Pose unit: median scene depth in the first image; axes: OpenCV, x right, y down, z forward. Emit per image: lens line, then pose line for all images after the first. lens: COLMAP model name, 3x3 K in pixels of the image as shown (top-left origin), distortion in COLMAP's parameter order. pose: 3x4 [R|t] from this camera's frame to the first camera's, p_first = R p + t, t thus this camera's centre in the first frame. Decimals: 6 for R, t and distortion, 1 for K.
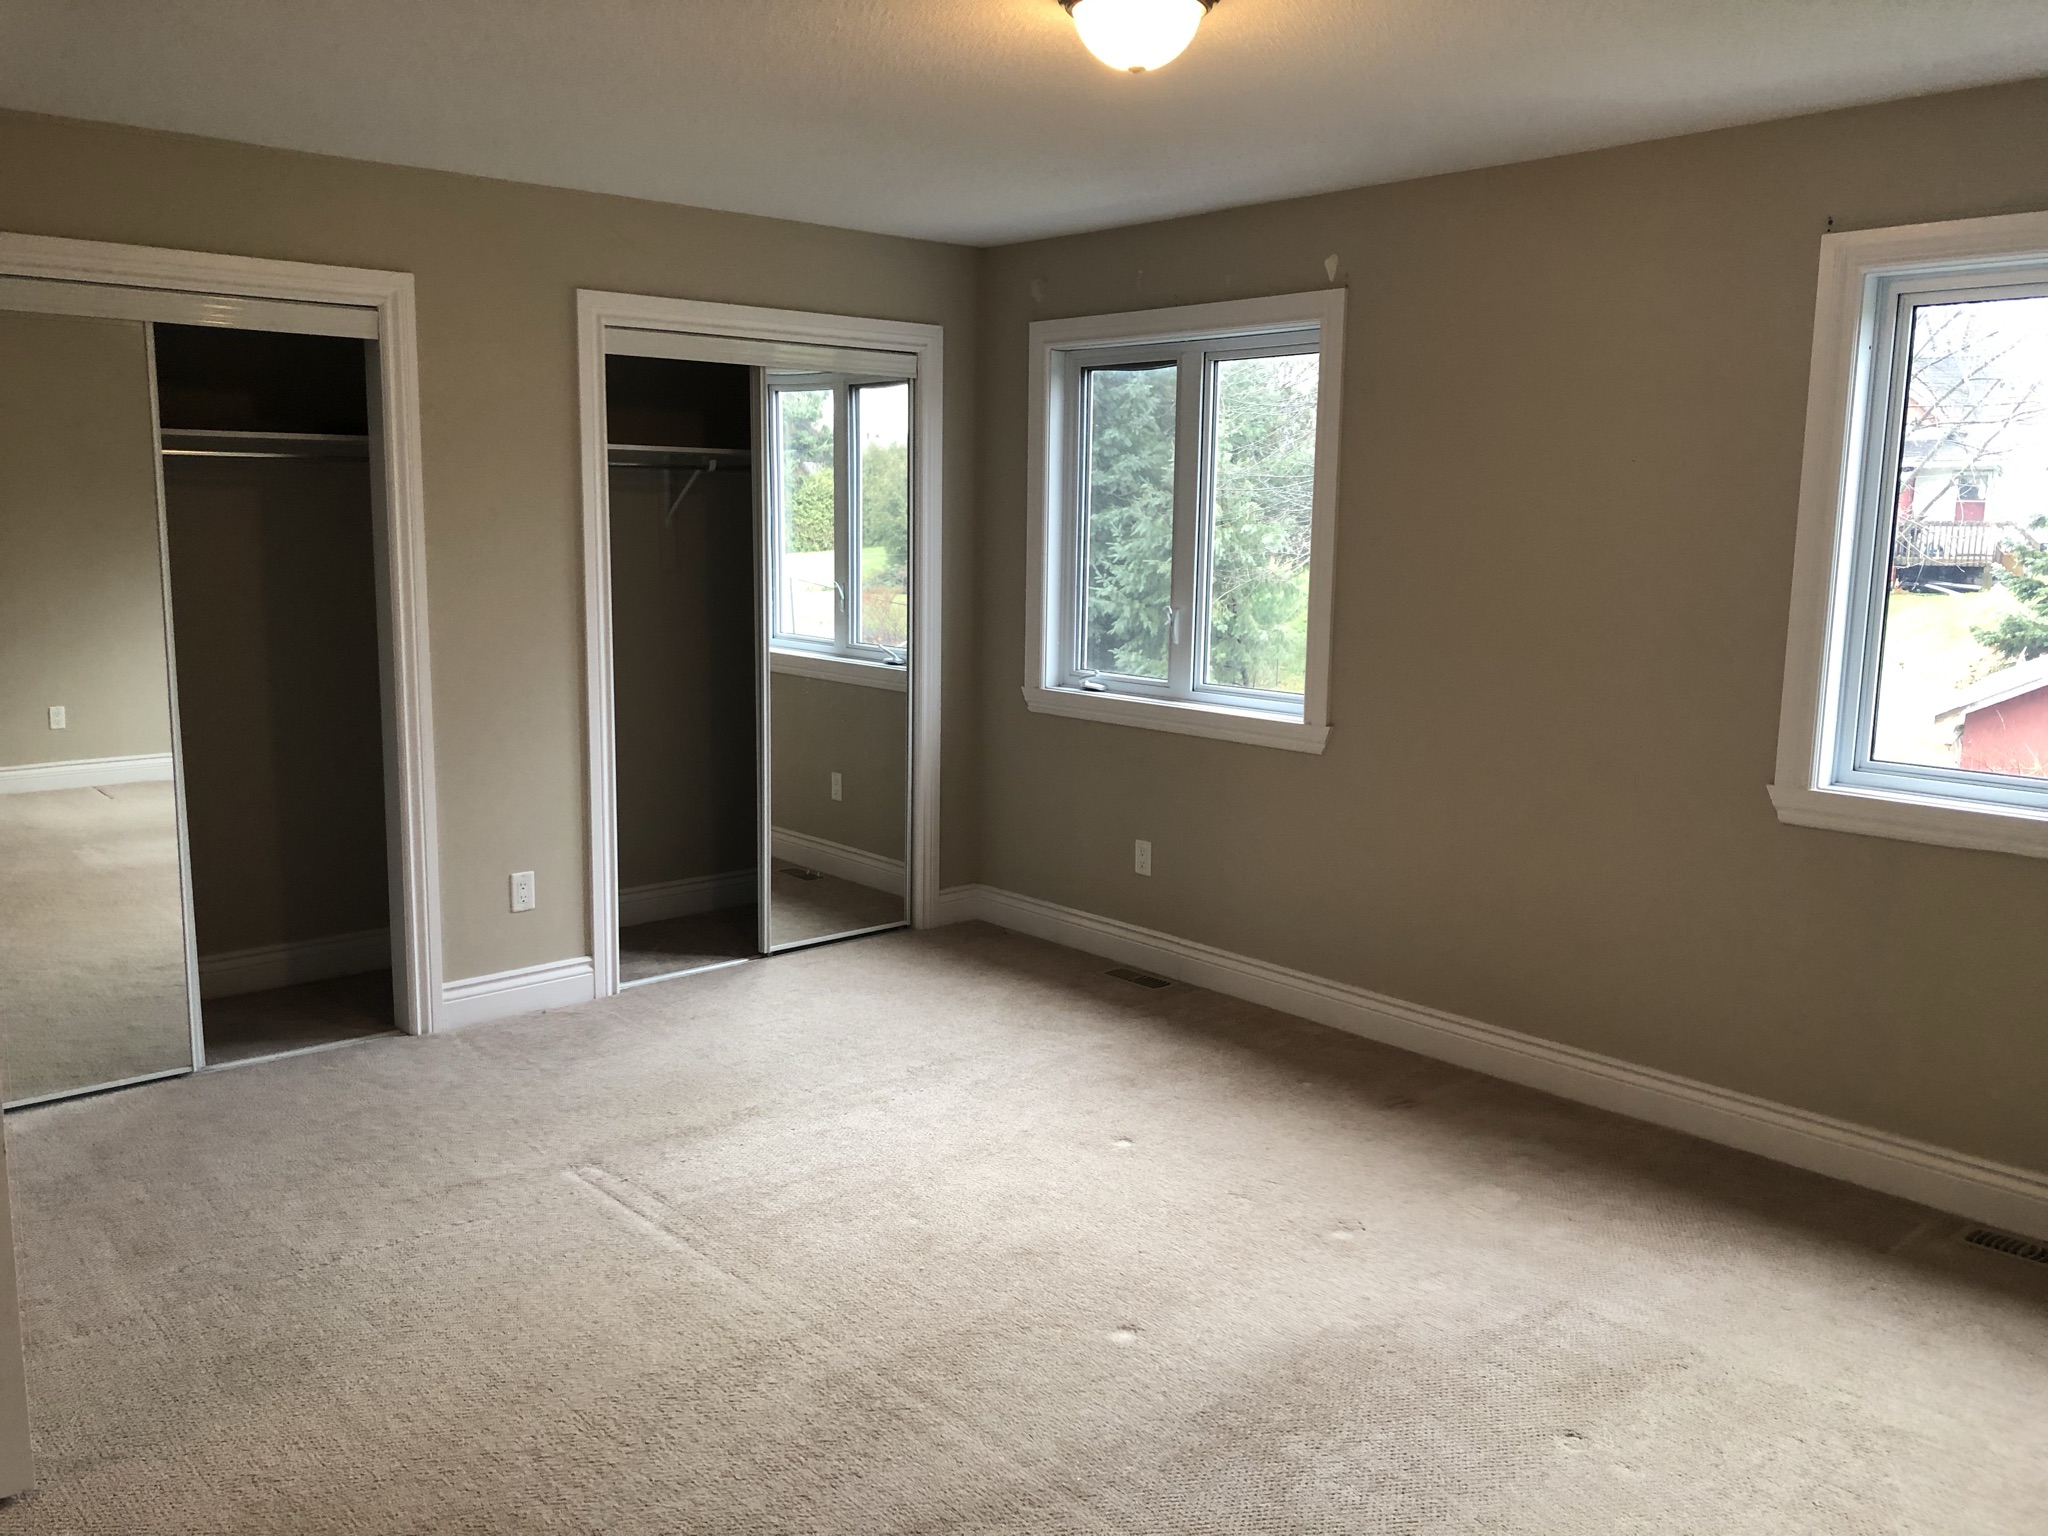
lens RADIAL K [[1694.6, 0, 1010.4], [0, 1694.6, 764.7], [0, 0, 1]] dist [0.036394, -0.031082]
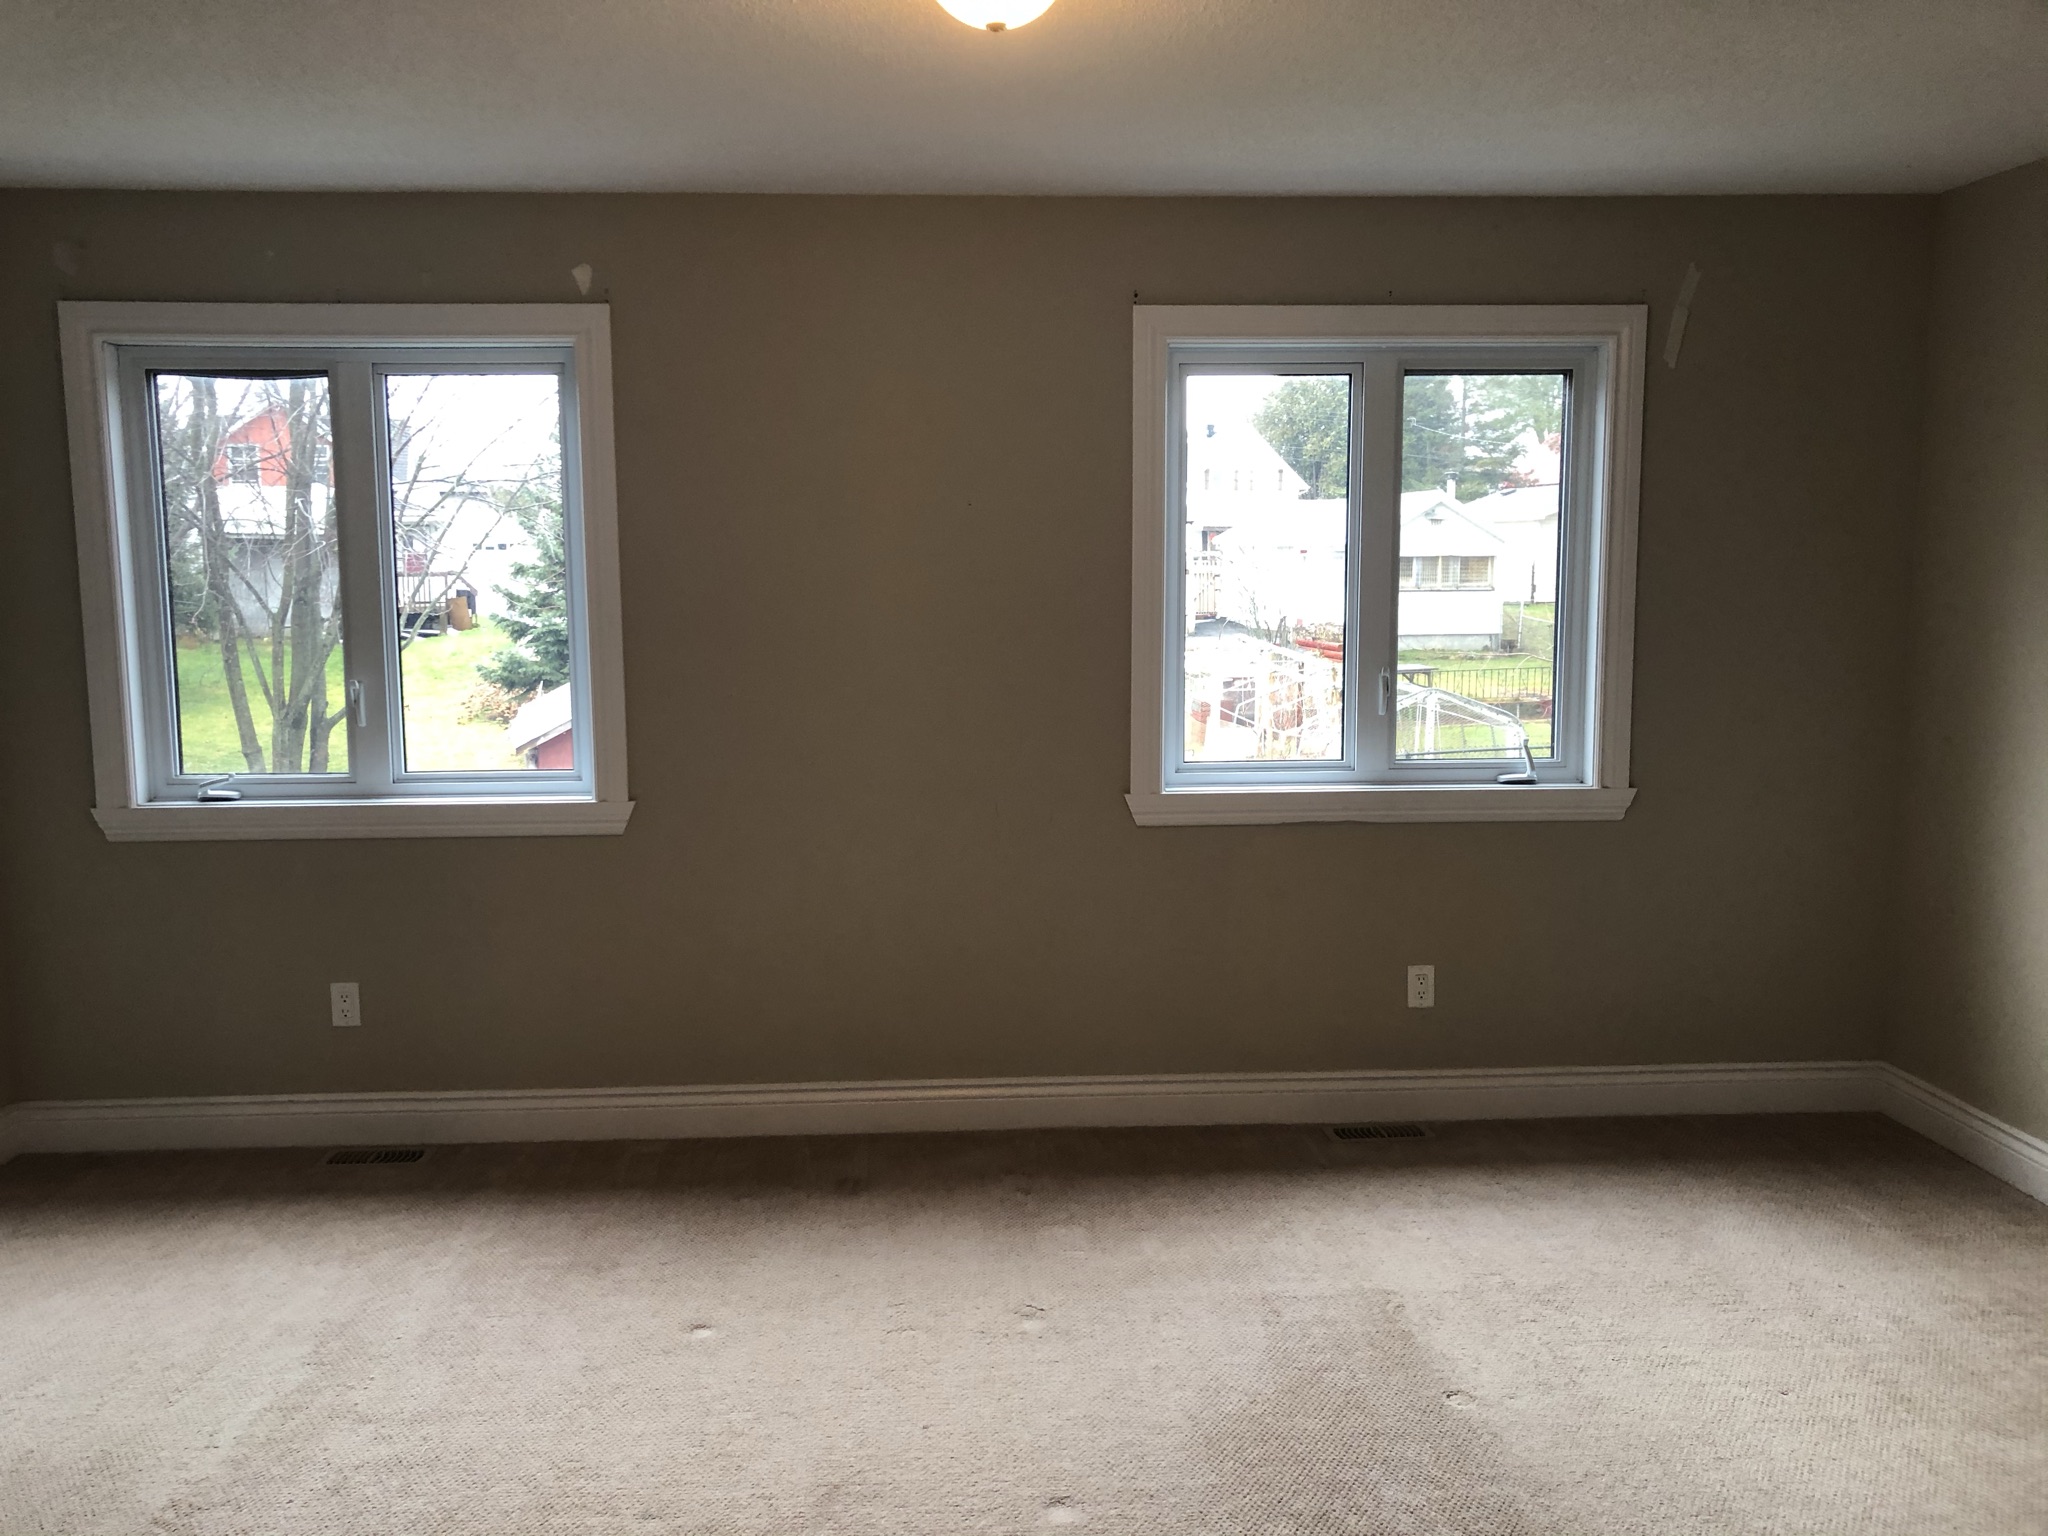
lens RADIAL K [[1694.6, 0, 1030.6], [0, 1694.6, 756.4], [0, 0, 1]] dist [0.036394, -0.031082]
pose [[0.615507, -0.105884, 0.780987, -0.361118], [0.133891, 0.990578, 0.028779, -0.041948], [-0.776676, 0.086854, 0.623884, 0.284170]]
